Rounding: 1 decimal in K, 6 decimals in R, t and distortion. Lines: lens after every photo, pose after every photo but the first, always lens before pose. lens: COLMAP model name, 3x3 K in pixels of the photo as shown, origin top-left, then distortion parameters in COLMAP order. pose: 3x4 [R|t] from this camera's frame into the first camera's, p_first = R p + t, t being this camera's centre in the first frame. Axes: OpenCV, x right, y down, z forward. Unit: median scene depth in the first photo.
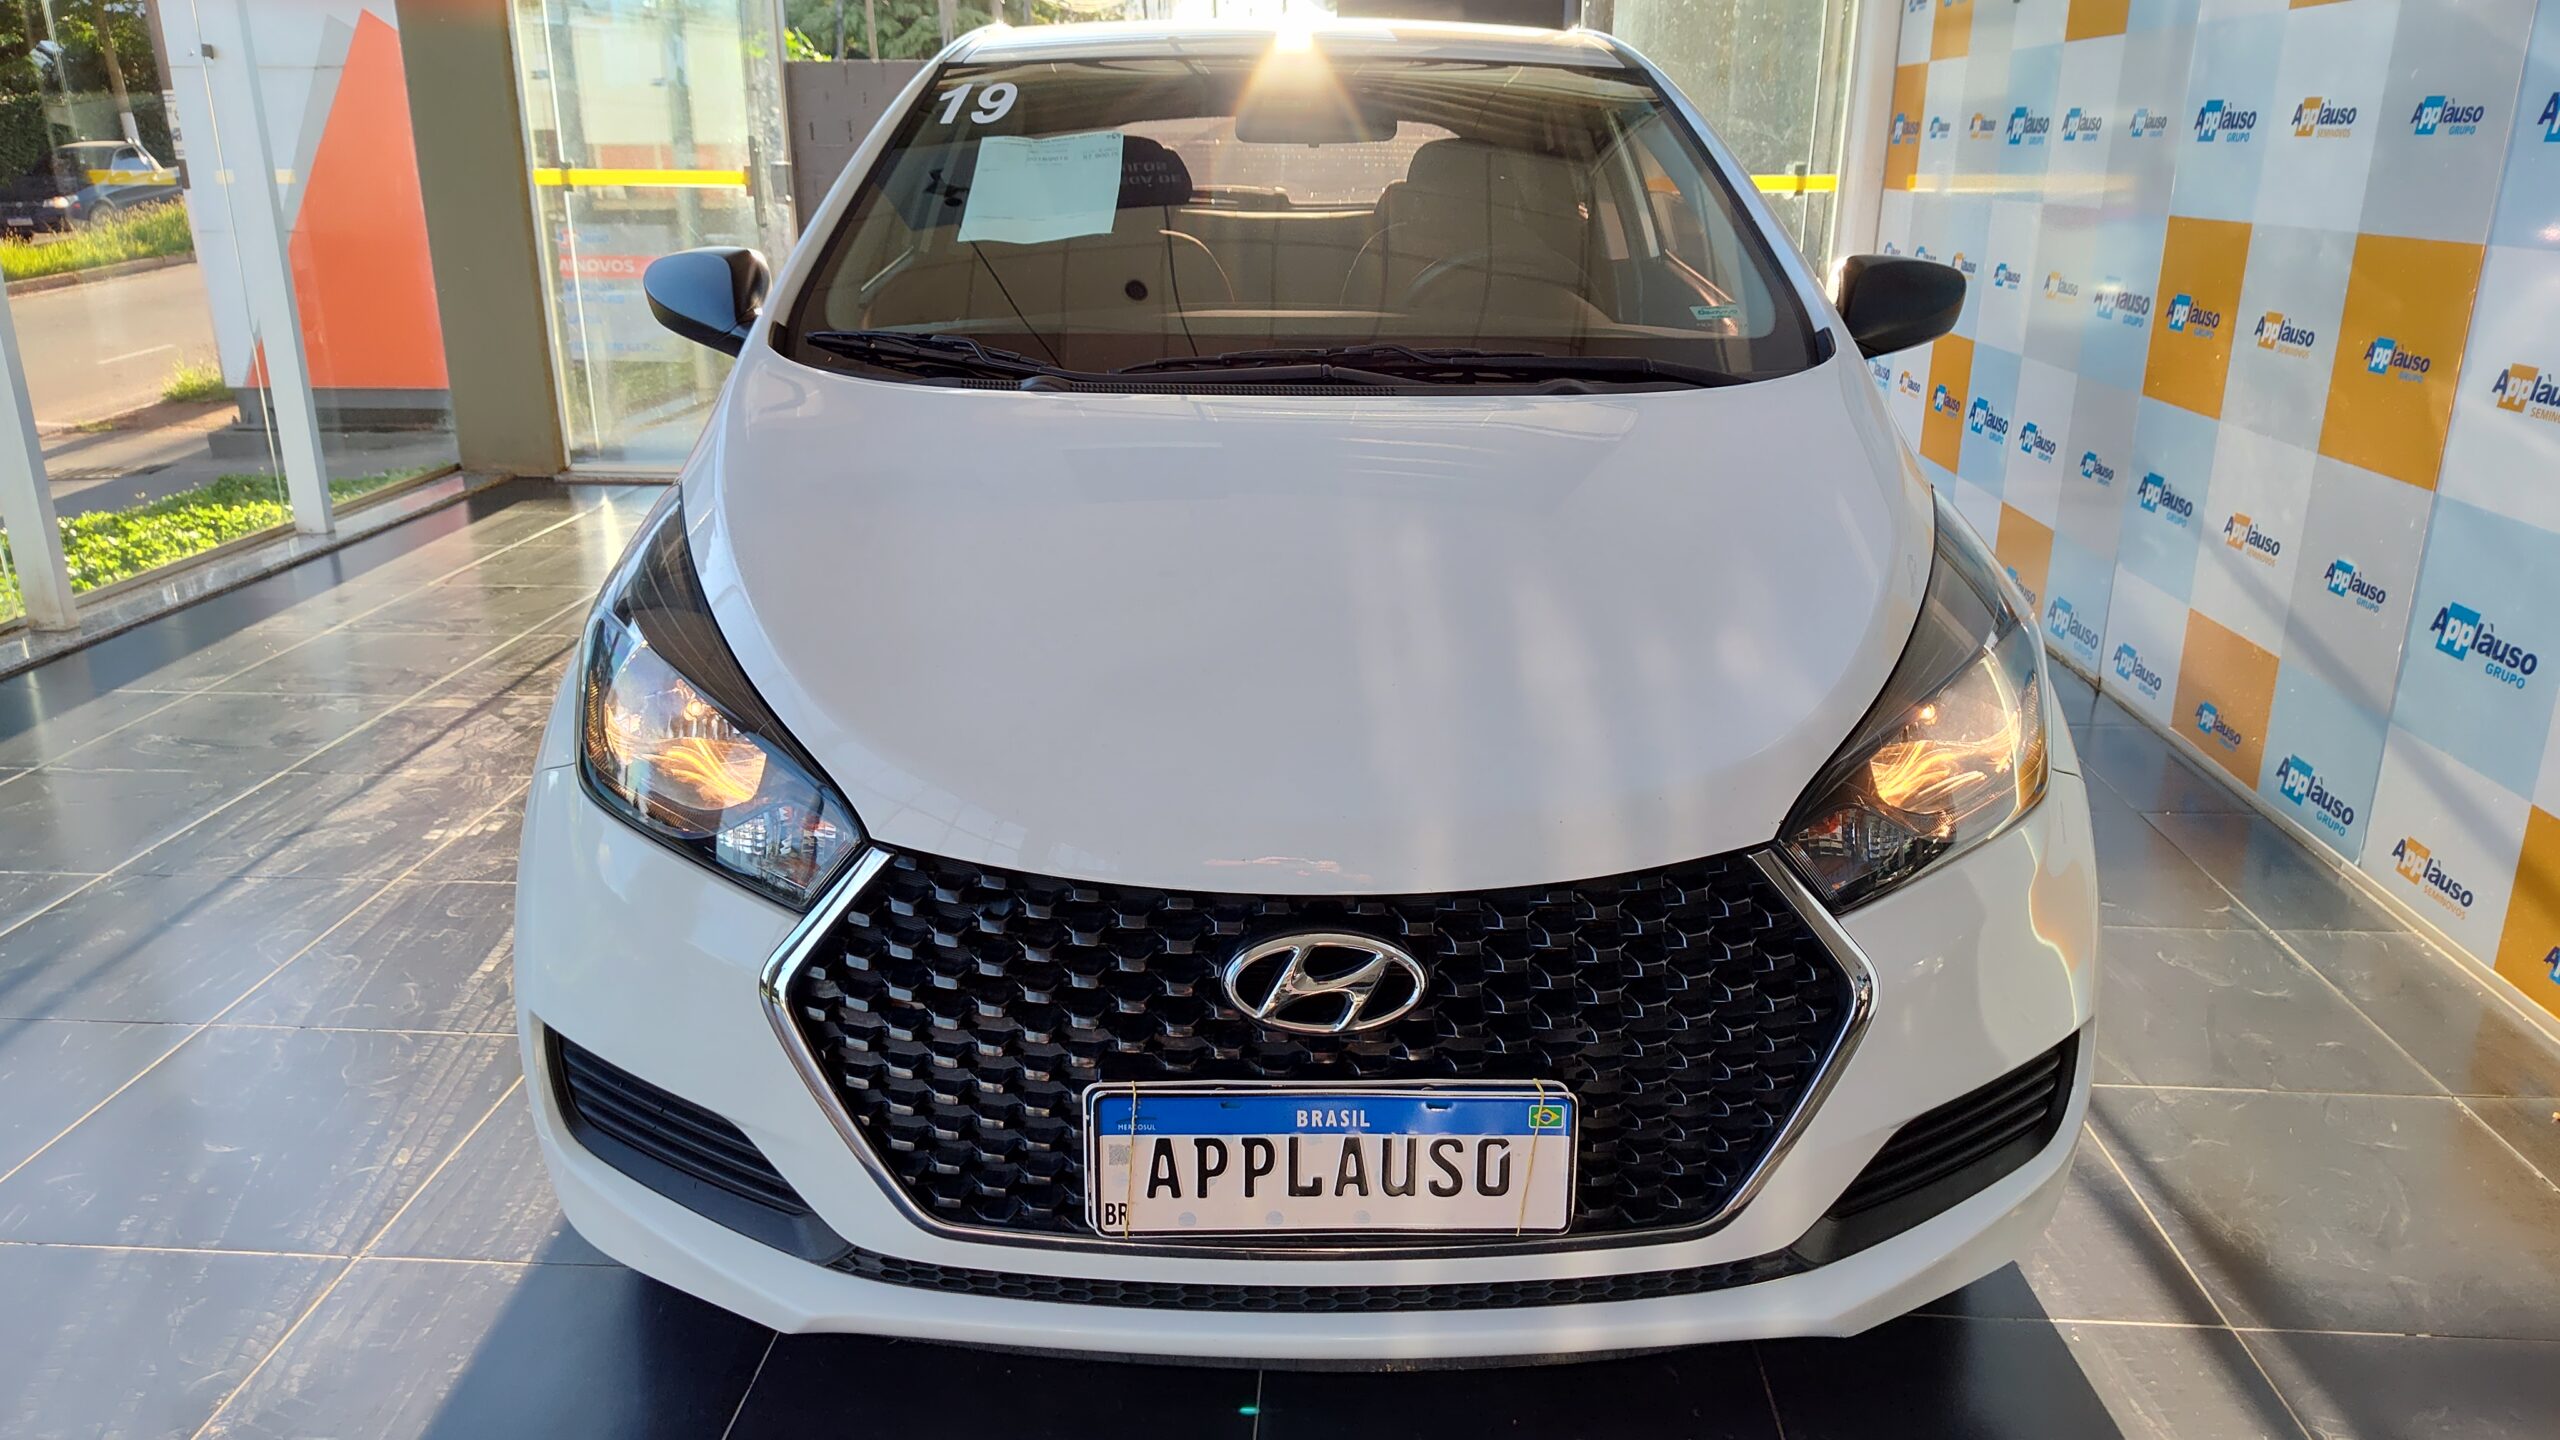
lens RADIAL K [[1806.4, 0, 1283.1], [0, 1806.4, 715.9], [0, 0, 1]] dist [0.038968, -0.050374]
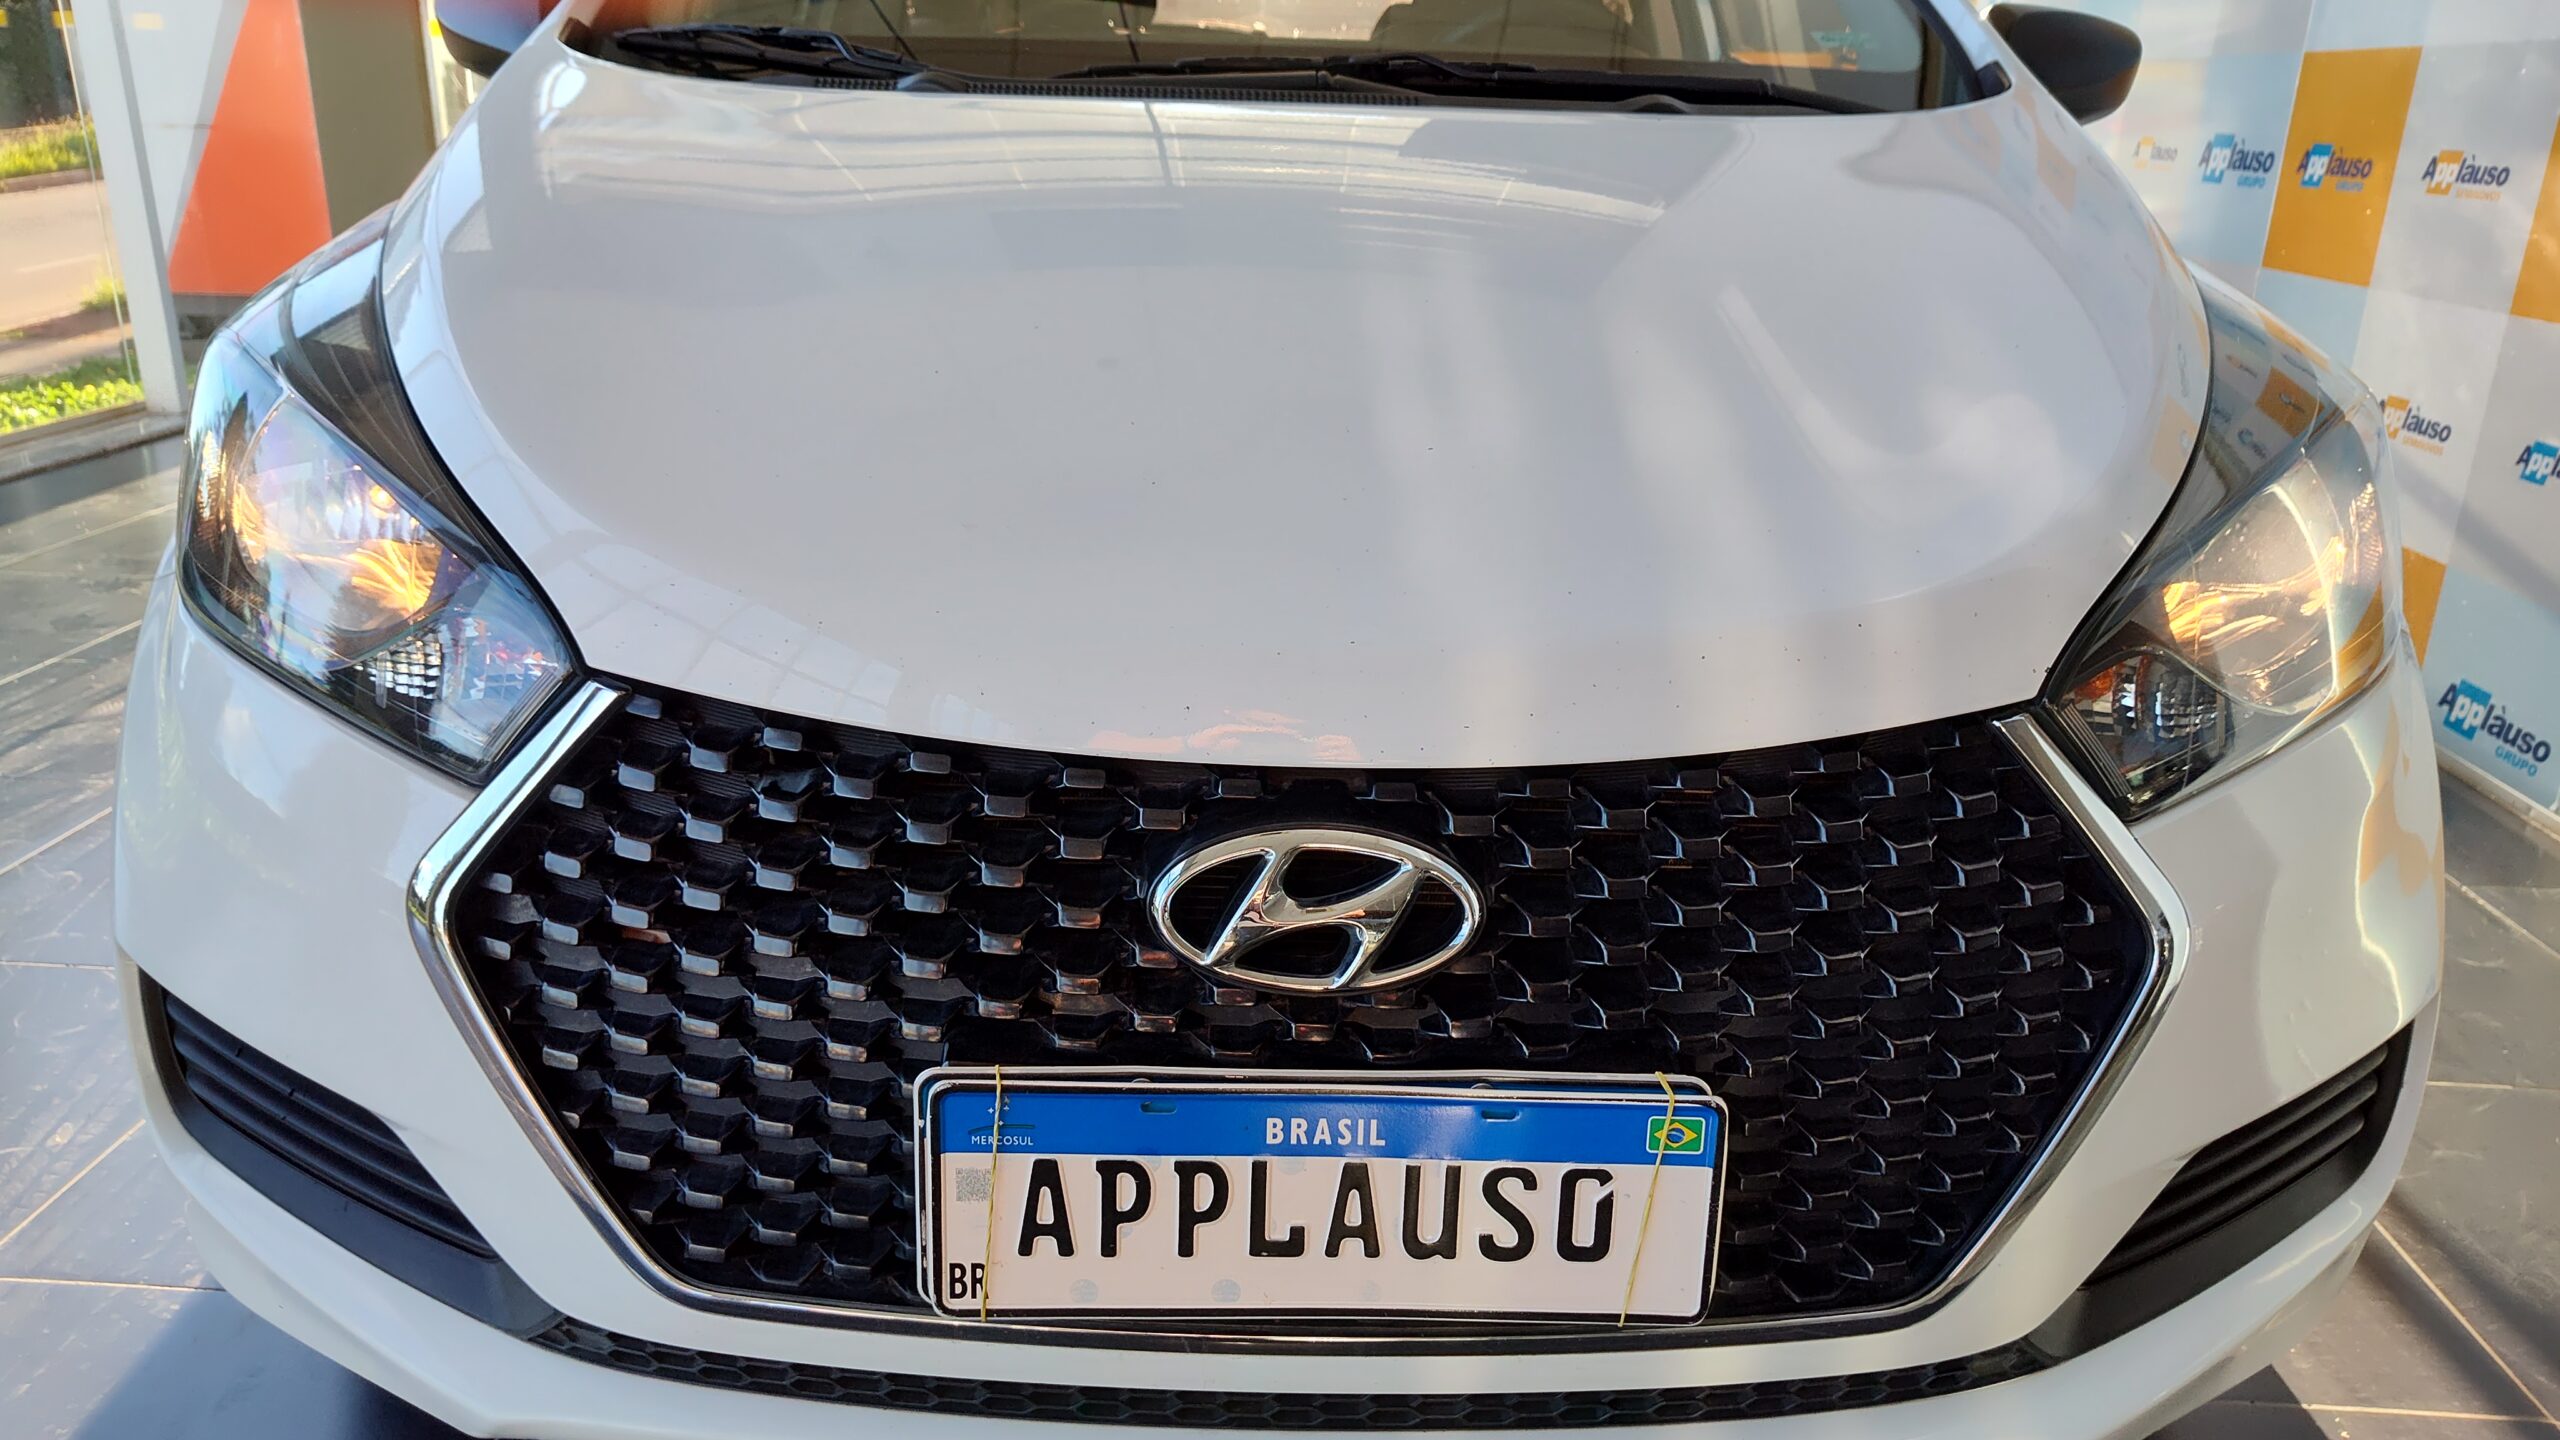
lens RADIAL K [[1806.4, 0, 1276.2], [0, 1806.4, 705.0], [0, 0, 1]] dist [0.038968, -0.050374]
pose [[0.999679, 0.020263, 0.015227, -0.001135], [-0.020499, 0.999670, 0.015505, 0.066747], [-0.014908, -0.015812, 0.999764, 0.376196]]
